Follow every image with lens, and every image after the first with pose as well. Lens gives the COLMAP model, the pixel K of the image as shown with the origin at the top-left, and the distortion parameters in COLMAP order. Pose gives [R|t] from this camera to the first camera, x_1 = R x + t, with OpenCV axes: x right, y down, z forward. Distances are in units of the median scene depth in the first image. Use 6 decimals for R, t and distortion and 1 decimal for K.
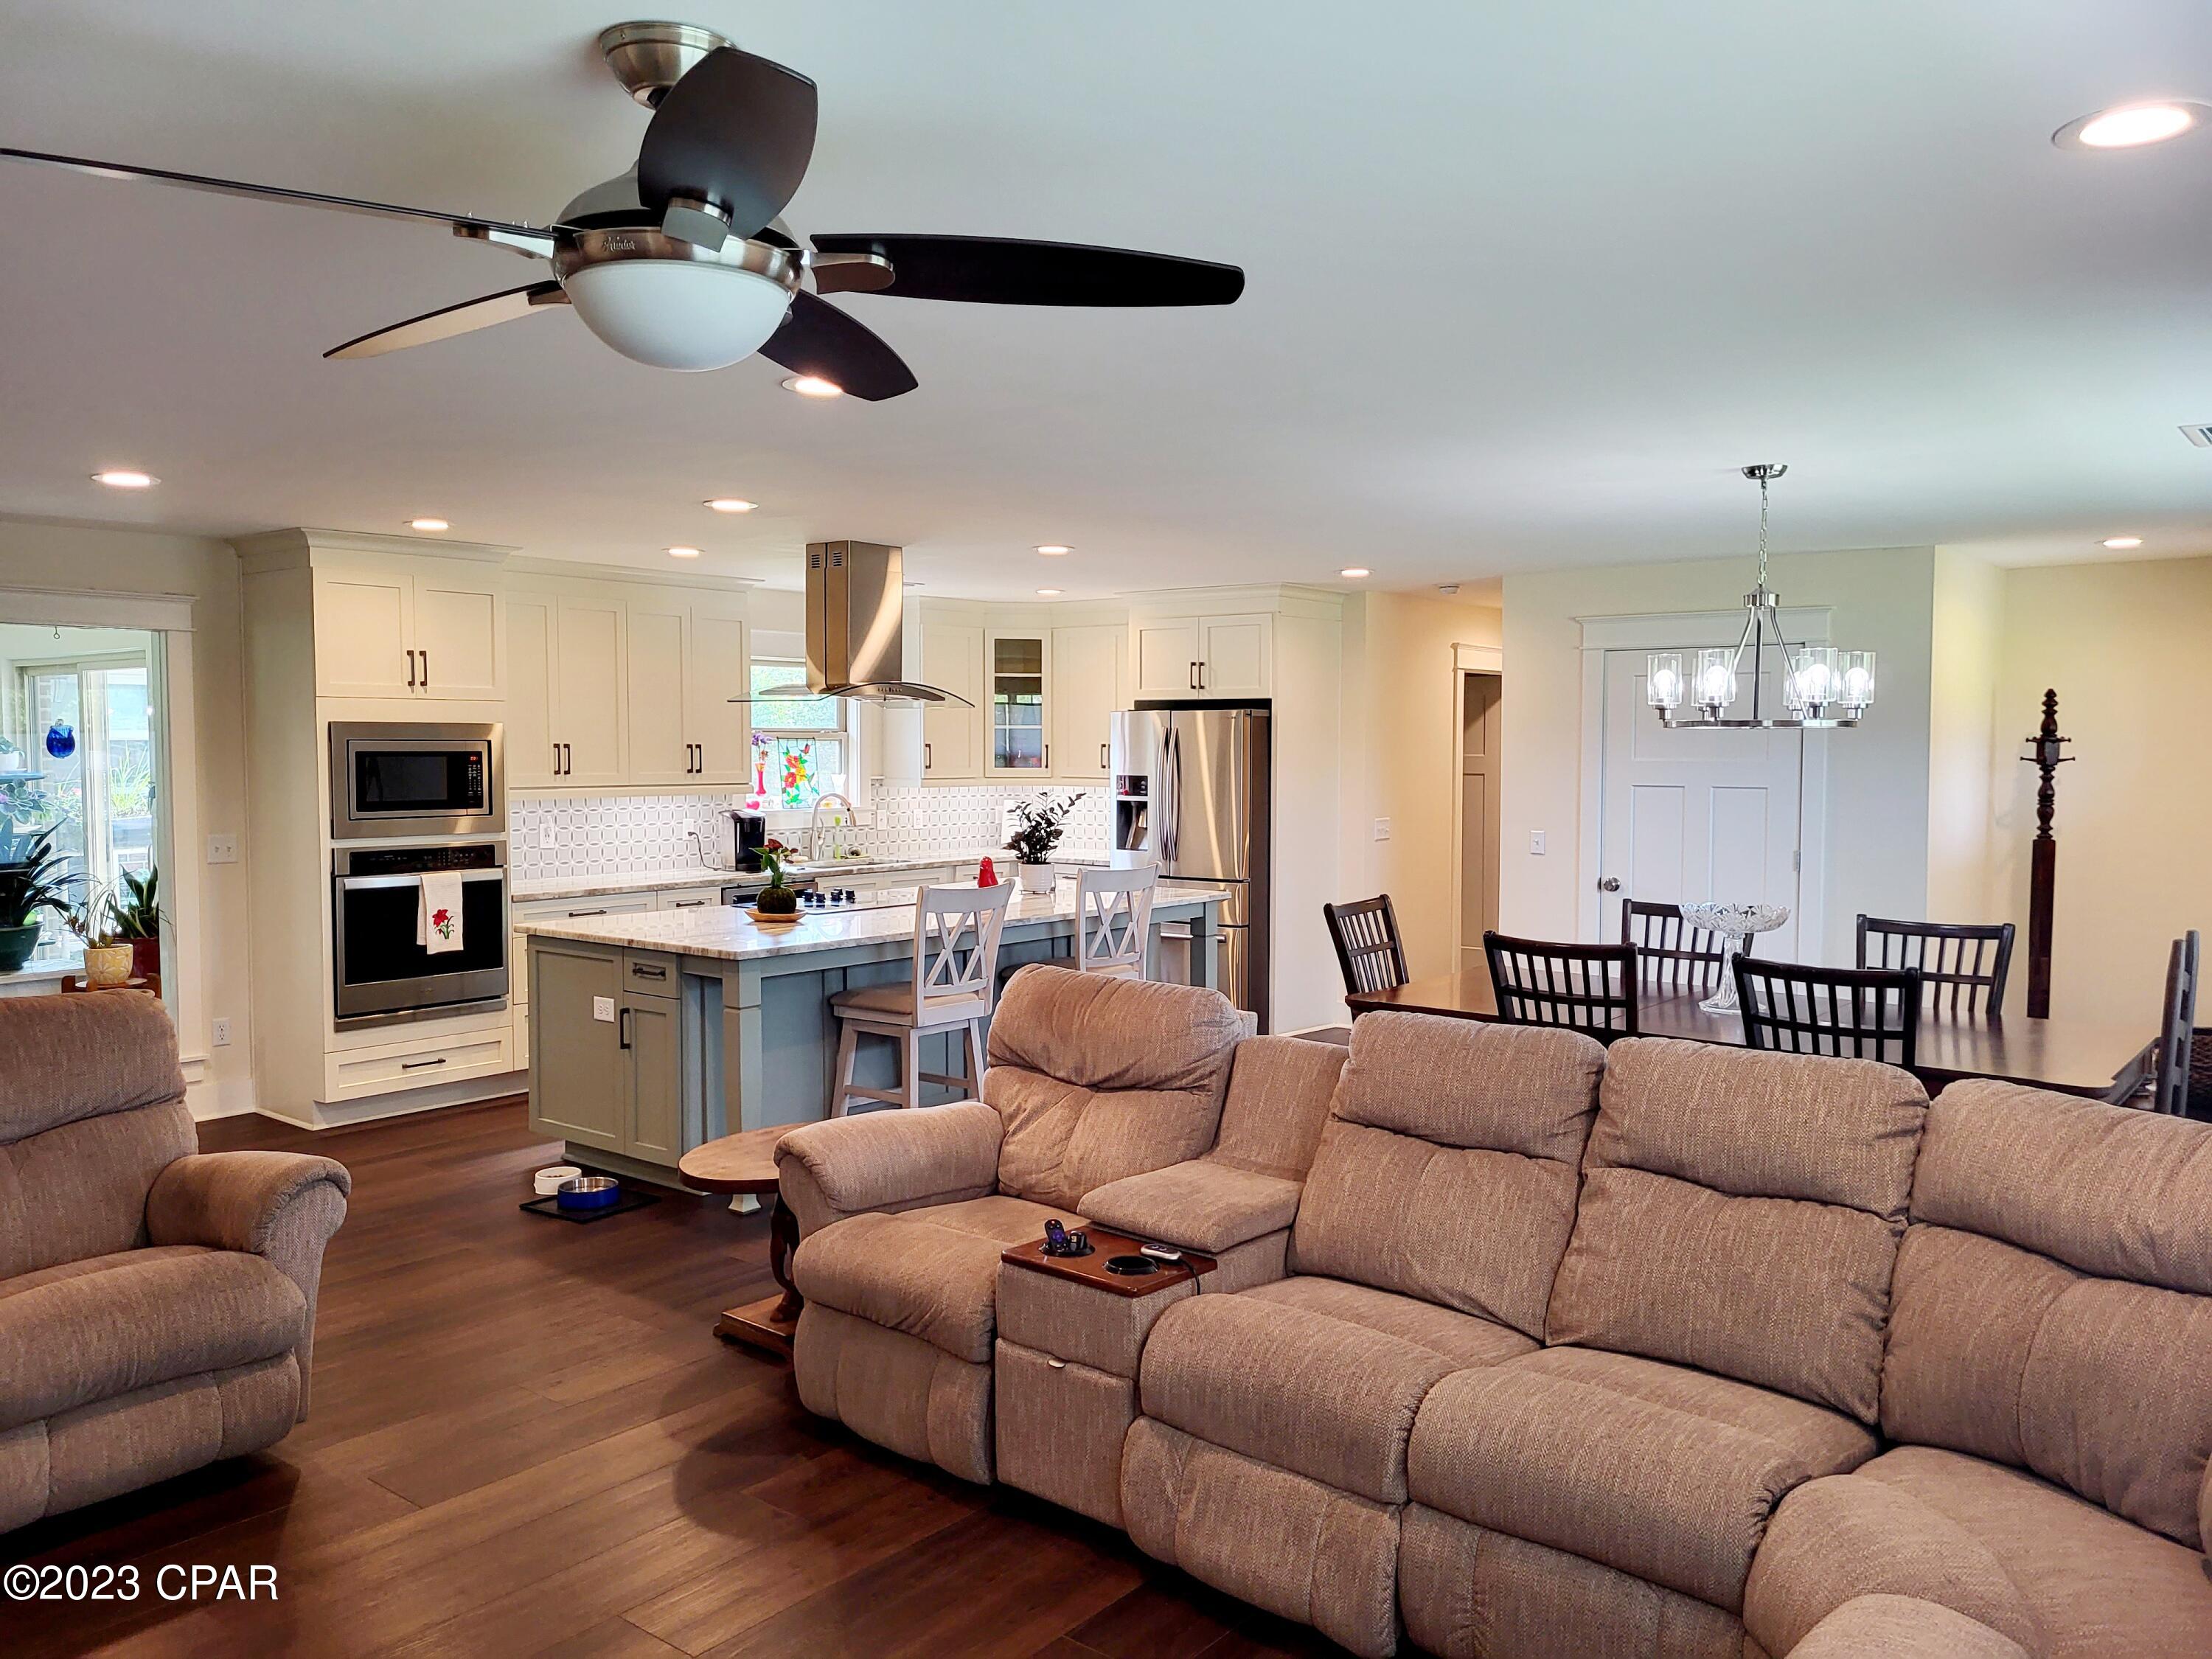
lens RADIAL K [[1677.9, 0, 1106.7], [0, 1677.9, 831.5], [0, 0, 1]] dist [0.059417, -0.040249]
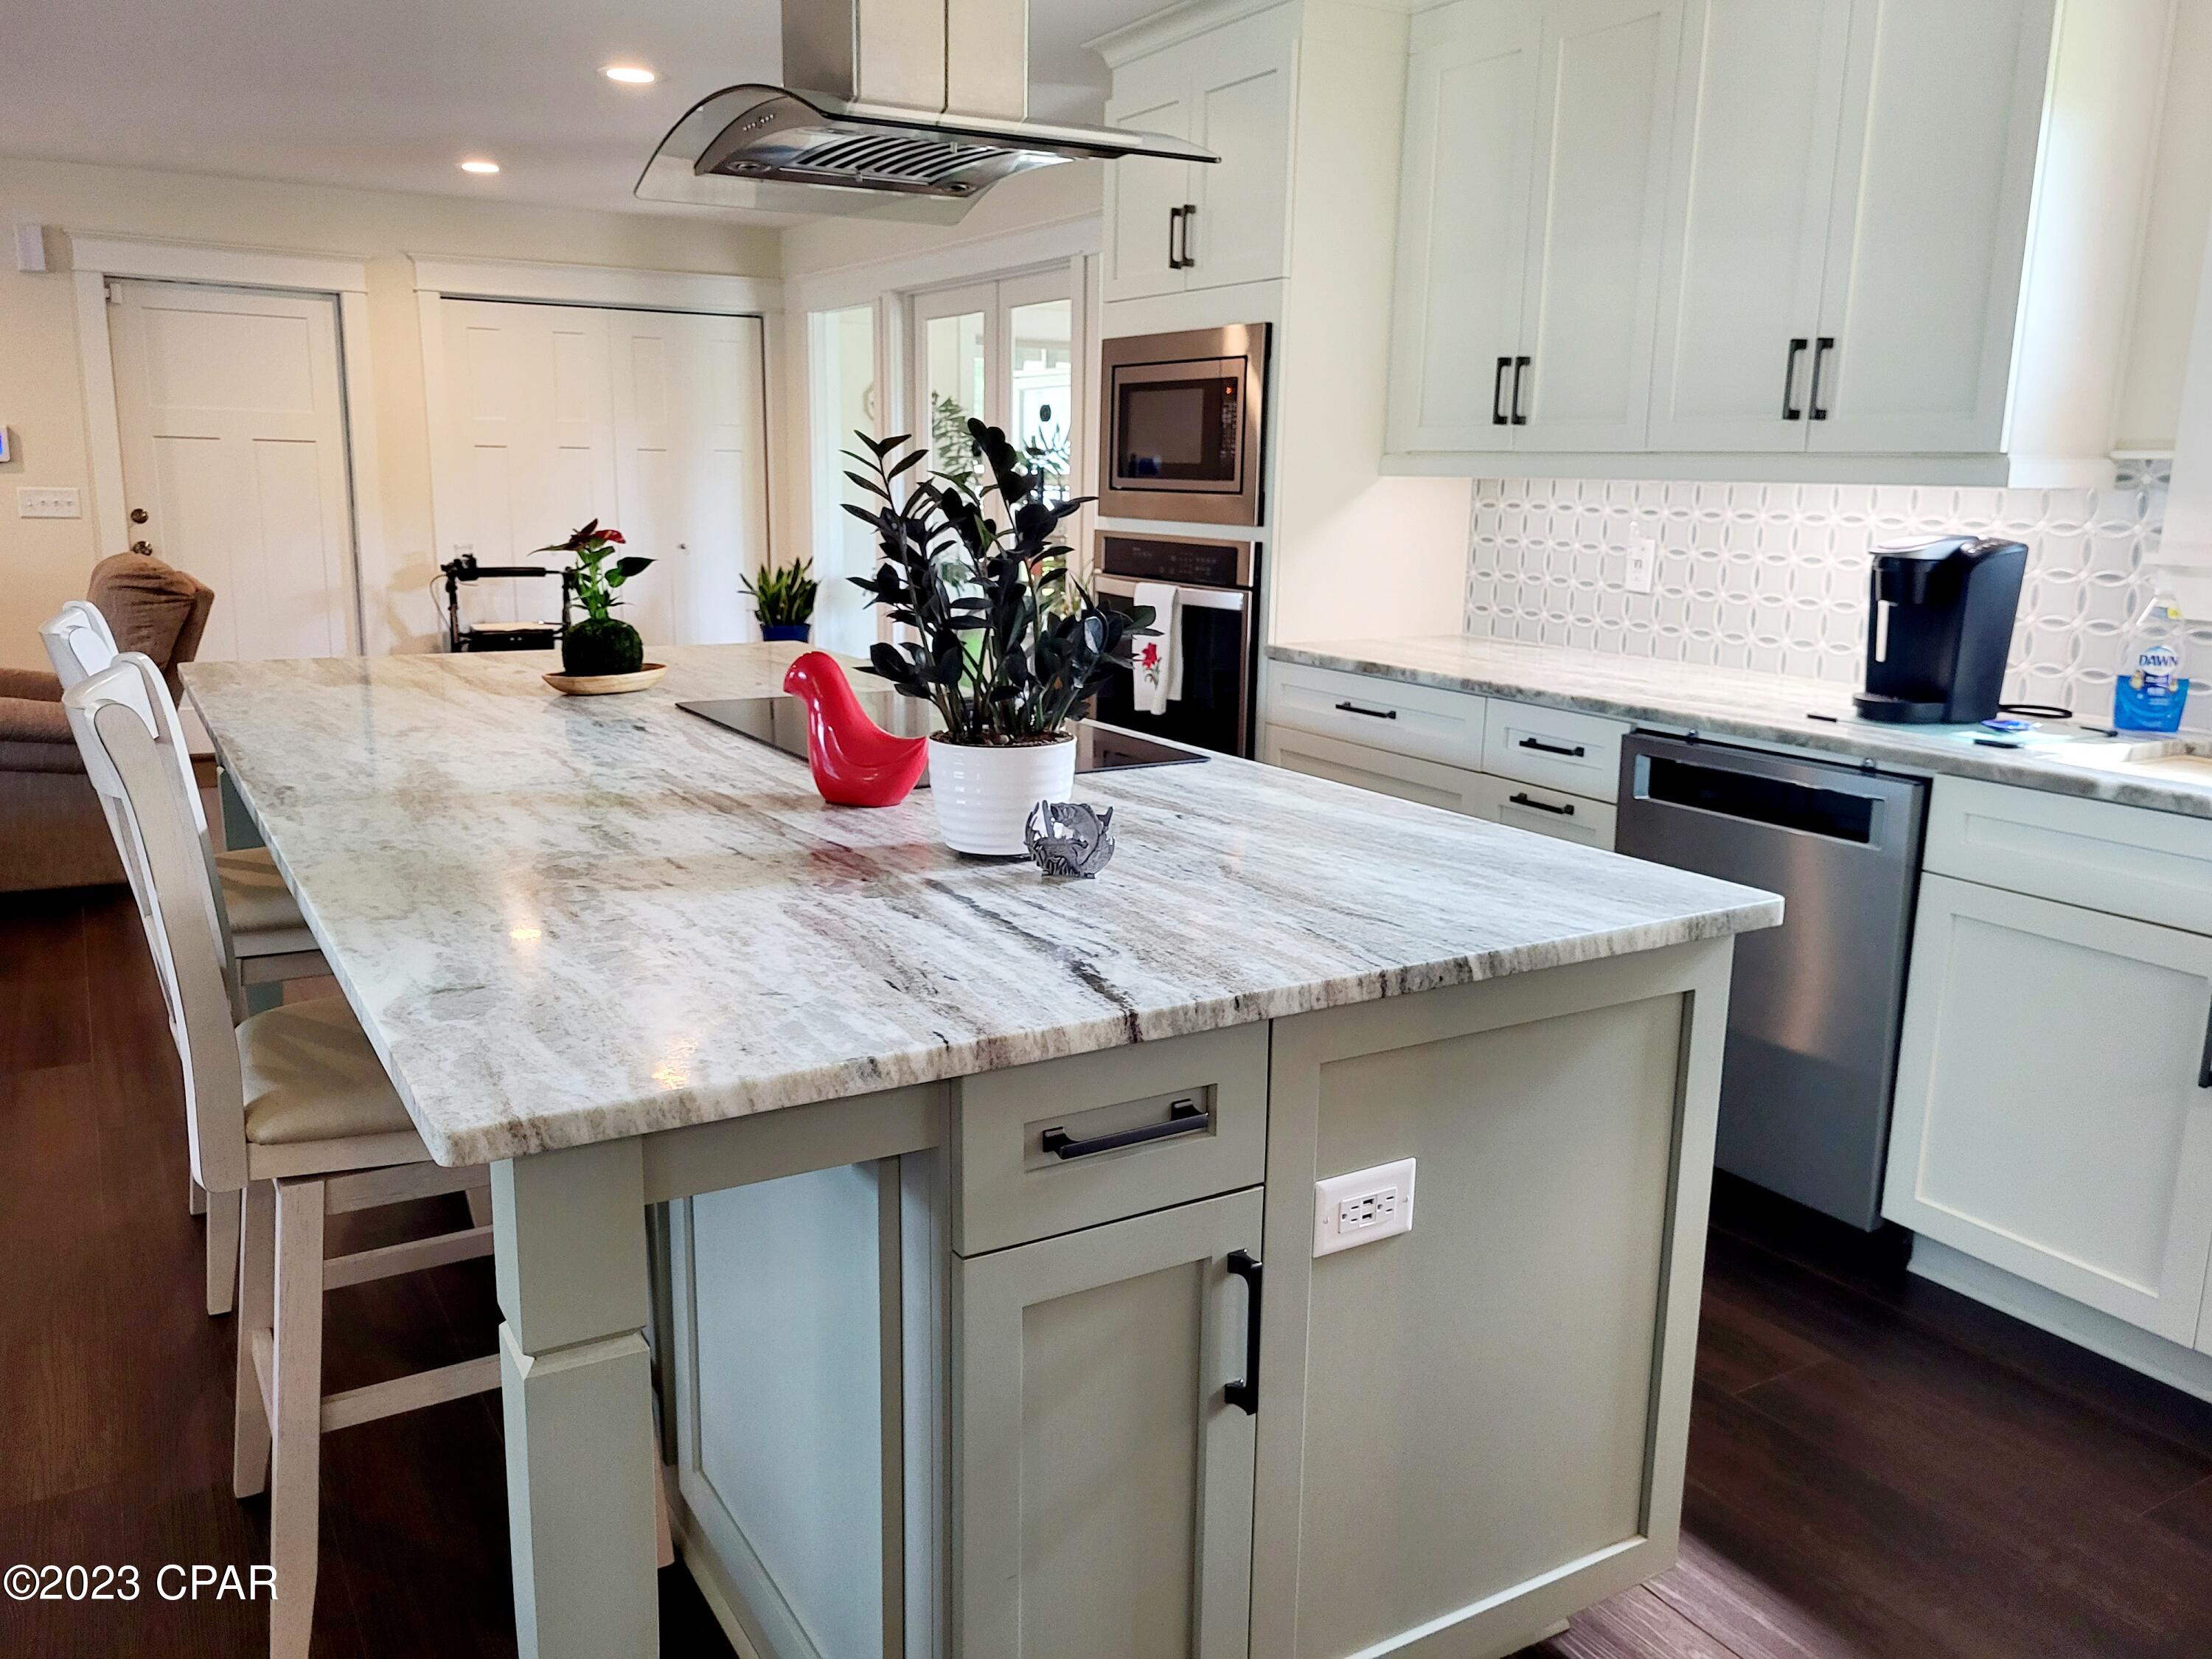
lens RADIAL K [[1687.4, 0, 1092.2], [0, 1687.4, 825.8], [0, 0, 1]] dist [0.043649, -0.057757]
pose [[-0.345910, 0.189205, -0.918993, 0.225203], [-0.066450, 0.972057, 0.225142, -0.030621], [0.935912, 0.138946, -0.323671, 1.365470]]
